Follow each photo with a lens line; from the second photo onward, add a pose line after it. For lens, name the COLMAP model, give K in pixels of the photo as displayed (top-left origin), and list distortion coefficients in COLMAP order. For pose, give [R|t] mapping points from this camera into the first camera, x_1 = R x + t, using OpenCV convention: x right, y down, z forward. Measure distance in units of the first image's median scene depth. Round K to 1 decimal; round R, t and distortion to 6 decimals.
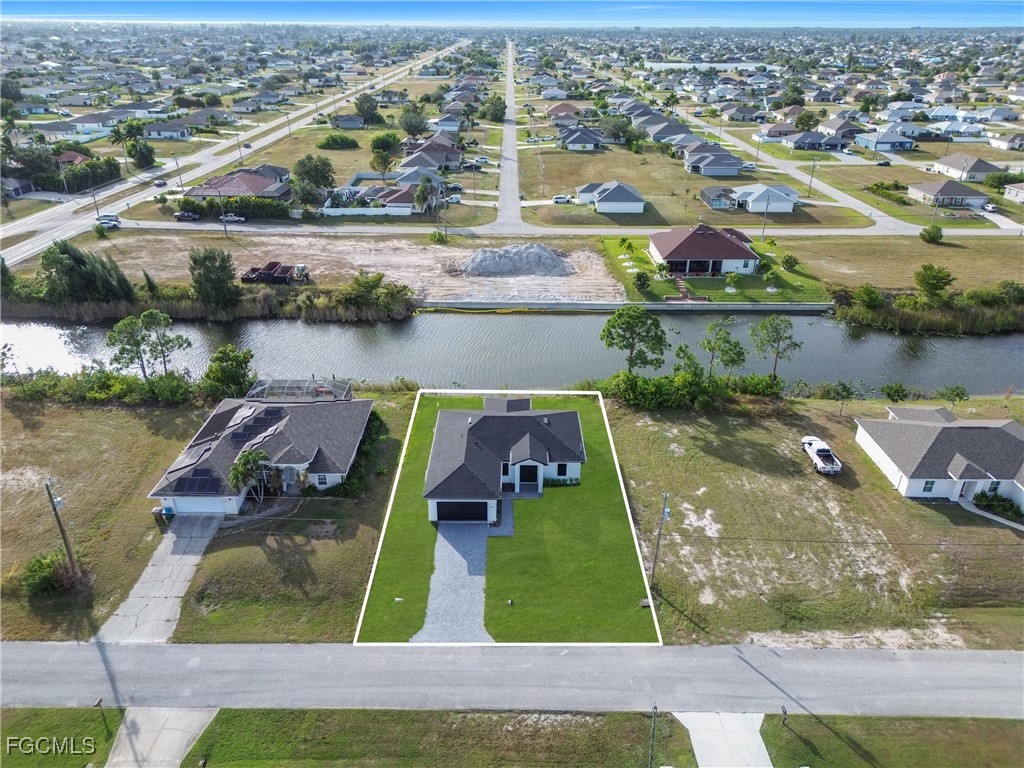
lens RADIAL K [[717.1, 0, 512.8], [0, 717.1, 385.4], [0, 0, 1]] dist [0.054887, -0.046281]
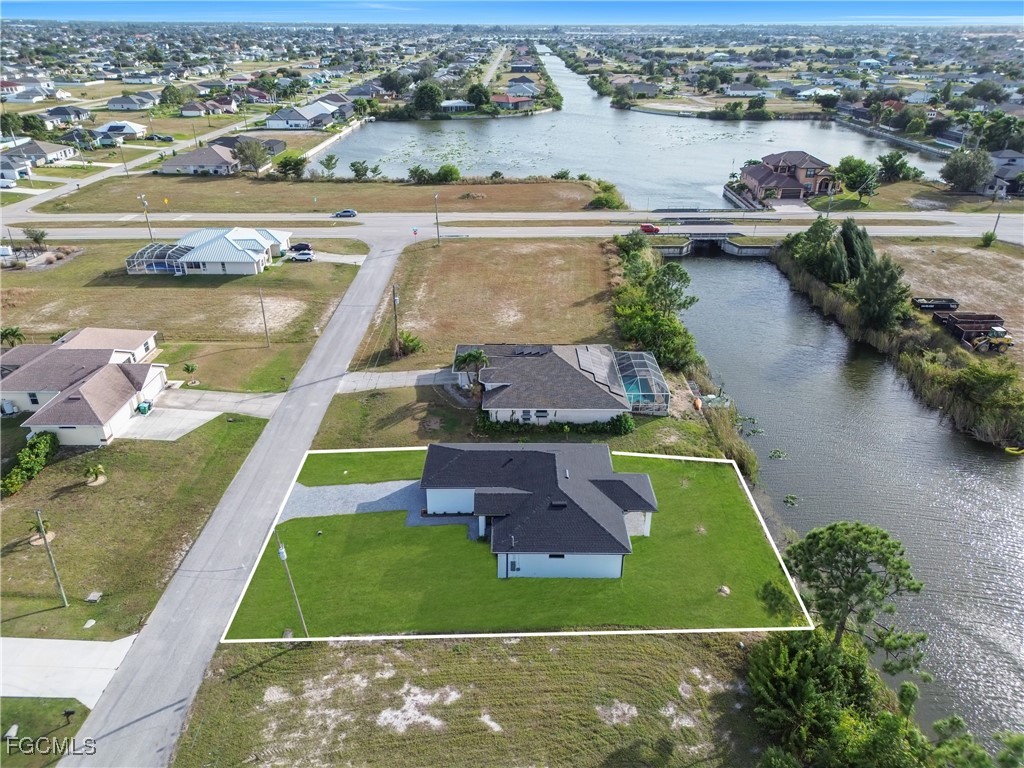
lens RADIAL K [[717.1, 0, 510.0], [0, 717.1, 381.7], [0, 0, 1]] dist [0.054887, -0.046281]
pose [[0.002709, 0.438926, -0.898519, 0.667654], [-0.451720, 0.802162, 0.390493, -0.324945], [0.892156, 0.404822, 0.200445, 0.749998]]
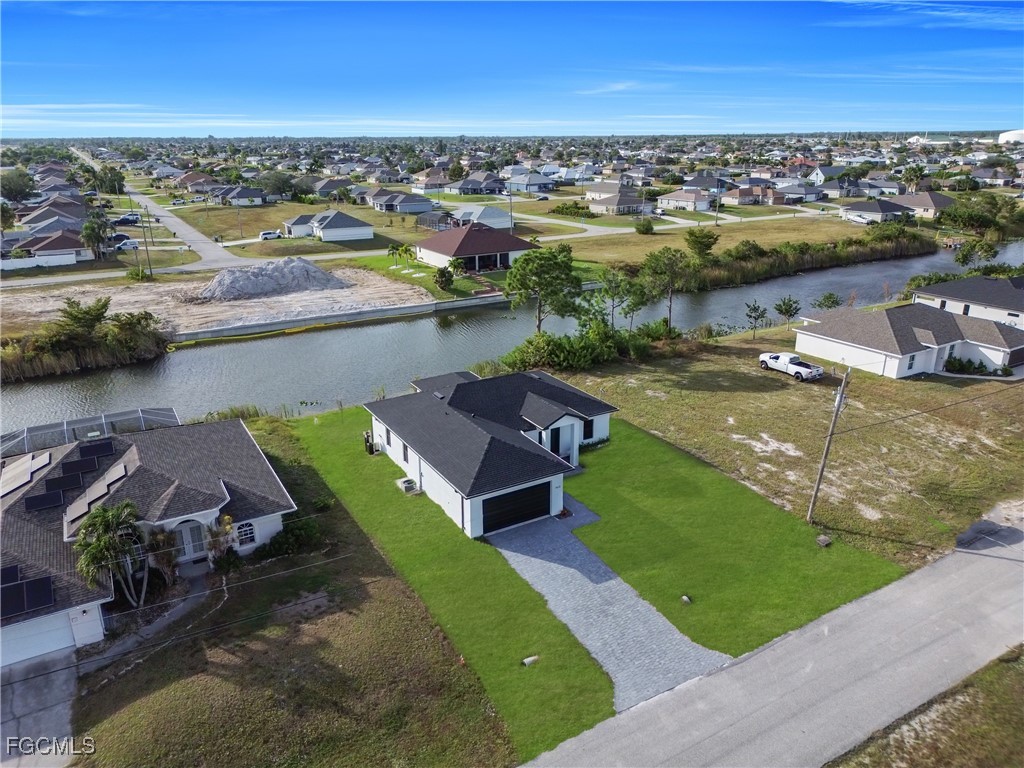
lens RADIAL K [[717.1, 0, 512.9], [0, 717.1, 380.8], [0, 0, 1]] dist [0.054887, -0.046281]
pose [[0.860321, -0.175476, 0.478597, -0.315319], [0.238969, 0.968158, -0.074595, 0.102200], [-0.450268, 0.178546, 0.874860, 0.385820]]
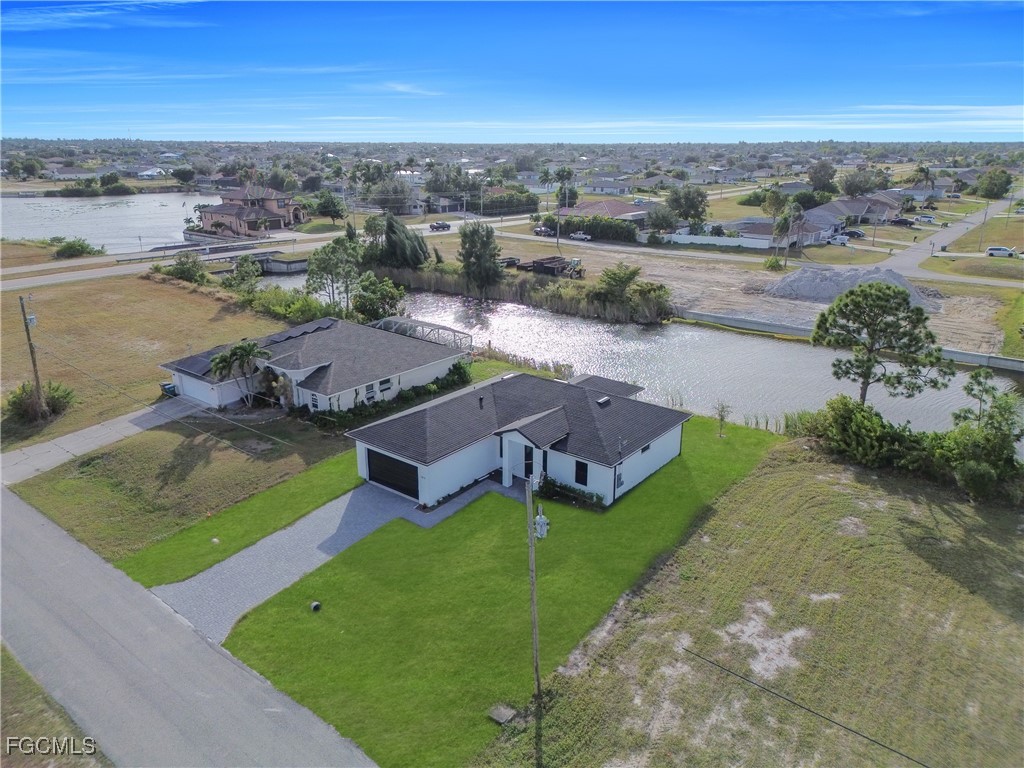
lens RADIAL K [[717.1, 0, 509.4], [0, 717.1, 386.0], [0, 0, 1]] dist [0.054887, -0.046281]
pose [[0.784248, 0.193121, -0.589626, 0.343112], [-0.274162, 0.960377, -0.050103, 0.091075], [0.556588, 0.200946, 0.806121, 0.456073]]
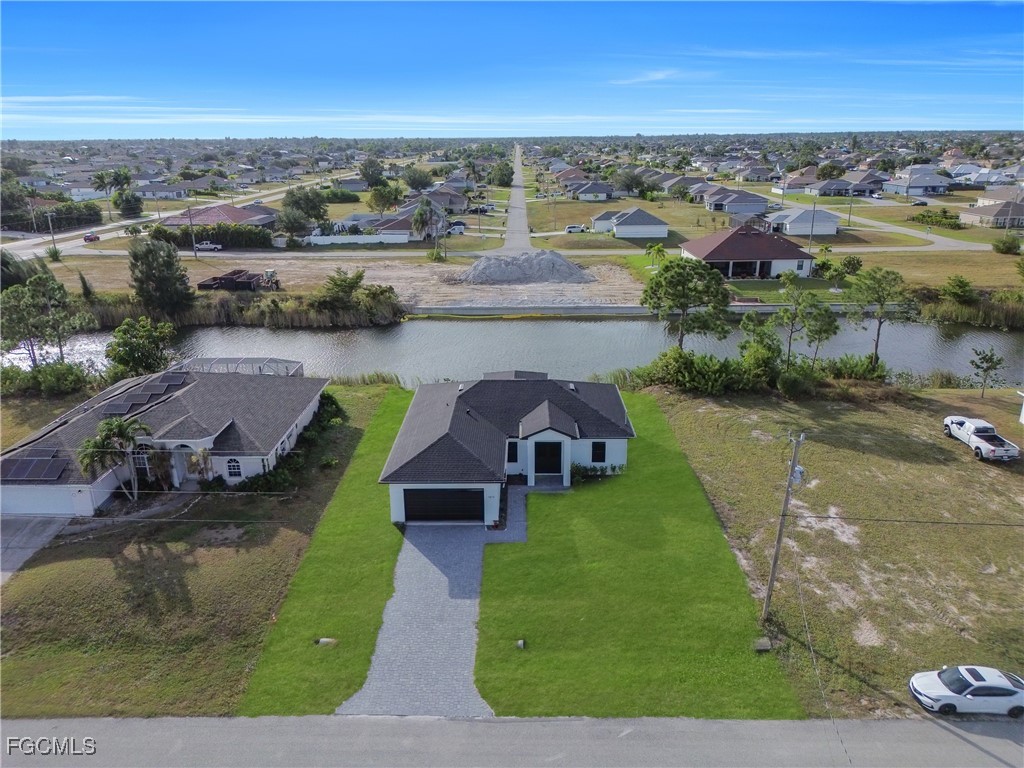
lens RADIAL K [[717.1, 0, 512.4], [0, 717.1, 385.6], [0, 0, 1]] dist [0.054887, -0.046281]
pose [[0.999825, -0.011346, -0.014864, -0.000402], [0.009301, 0.991329, -0.131072, 0.137439], [0.016222, 0.130911, 0.991261, 0.323334]]
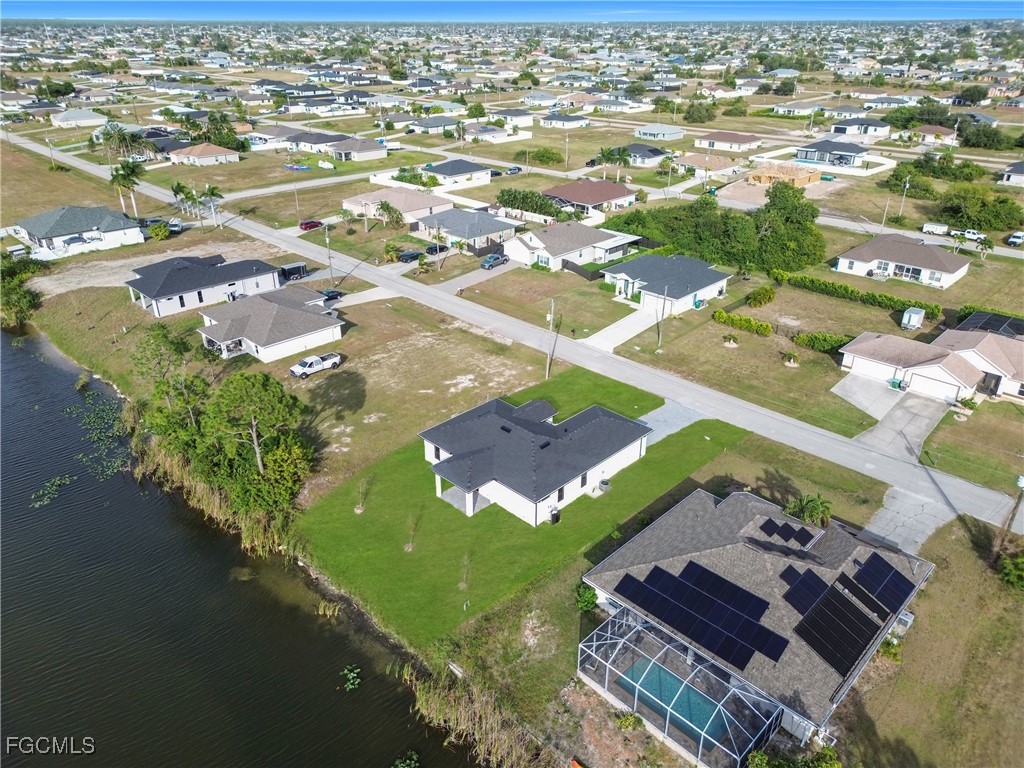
lens RADIAL K [[717.1, 0, 509.9], [0, 717.1, 382.1], [0, 0, 1]] dist [0.054887, -0.046281]
pose [[-0.708126, -0.320596, 0.629108, -0.543402], [0.313624, 0.655453, 0.687038, -0.599011], [-0.632612, 0.683812, -0.363597, 1.285126]]
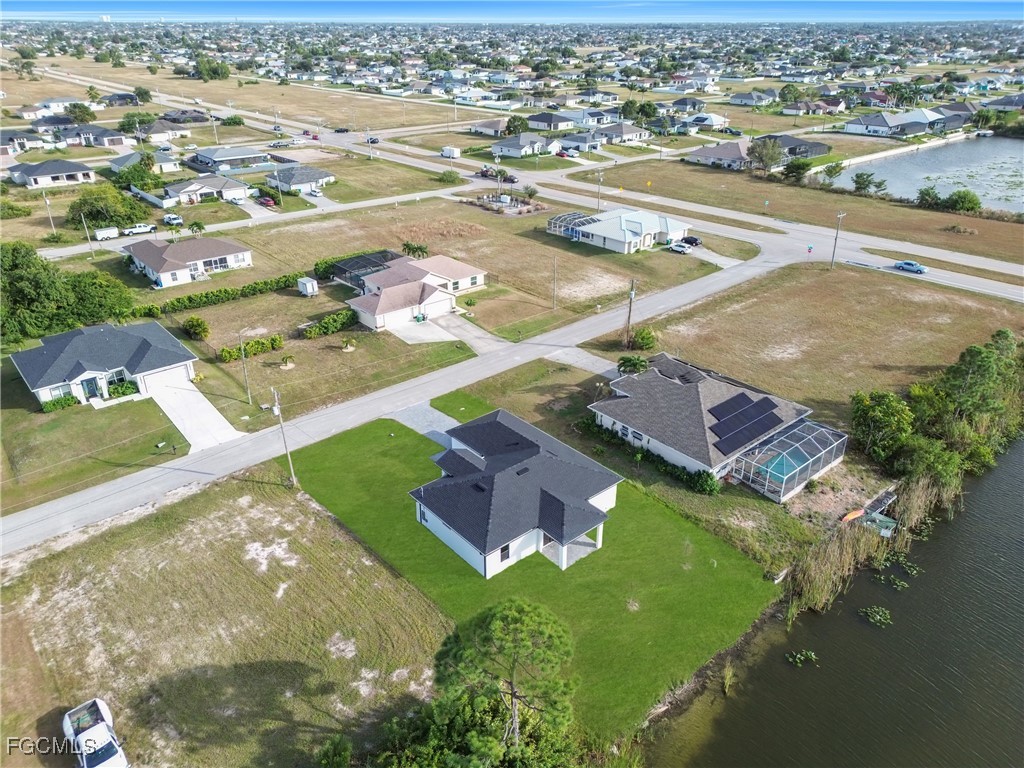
lens RADIAL K [[717.1, 0, 510.3], [0, 717.1, 385.1], [0, 0, 1]] dist [0.054887, -0.046281]
pose [[-0.759896, 0.285987, -0.583755, 0.447375], [-0.296600, 0.646555, 0.702848, -0.582348], [0.578435, 0.707232, -0.406491, 1.257531]]
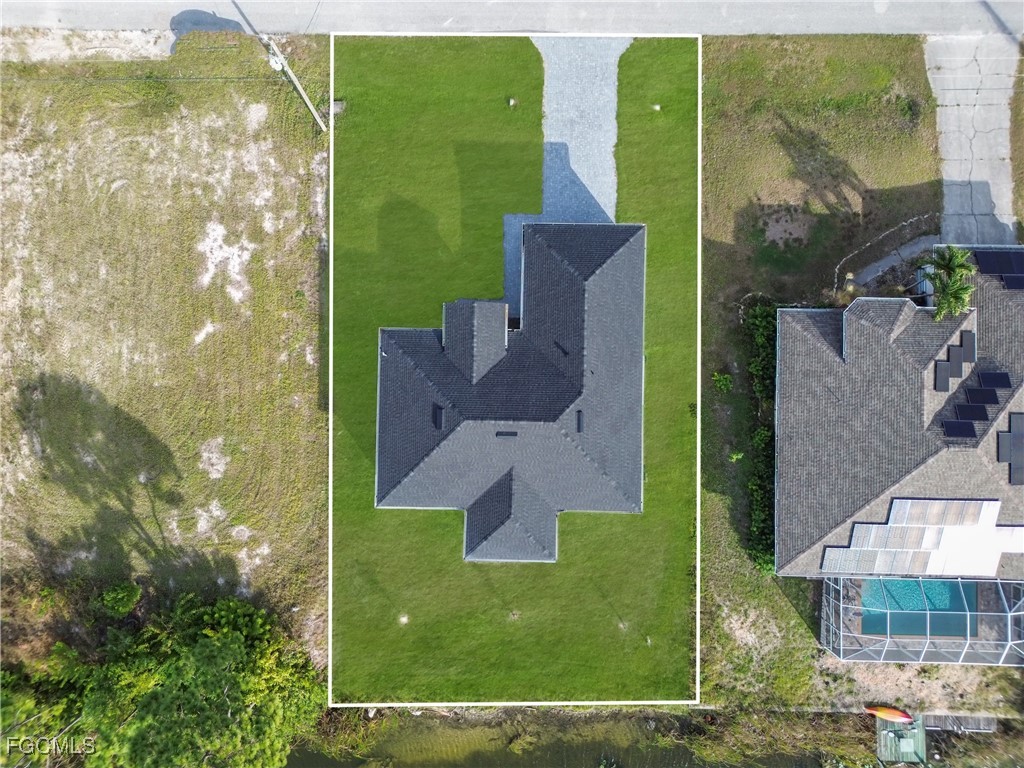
lens RADIAL K [[717.1, 0, 508.0], [0, 717.1, 387.5], [0, 0, 1]] dist [0.054887, -0.046281]
pose [[-0.999847, -0.015379, 0.008319, -0.009431], [0.014212, -0.437683, 0.899017, -0.425351], [-0.010185, 0.898998, 0.437835, 0.740572]]
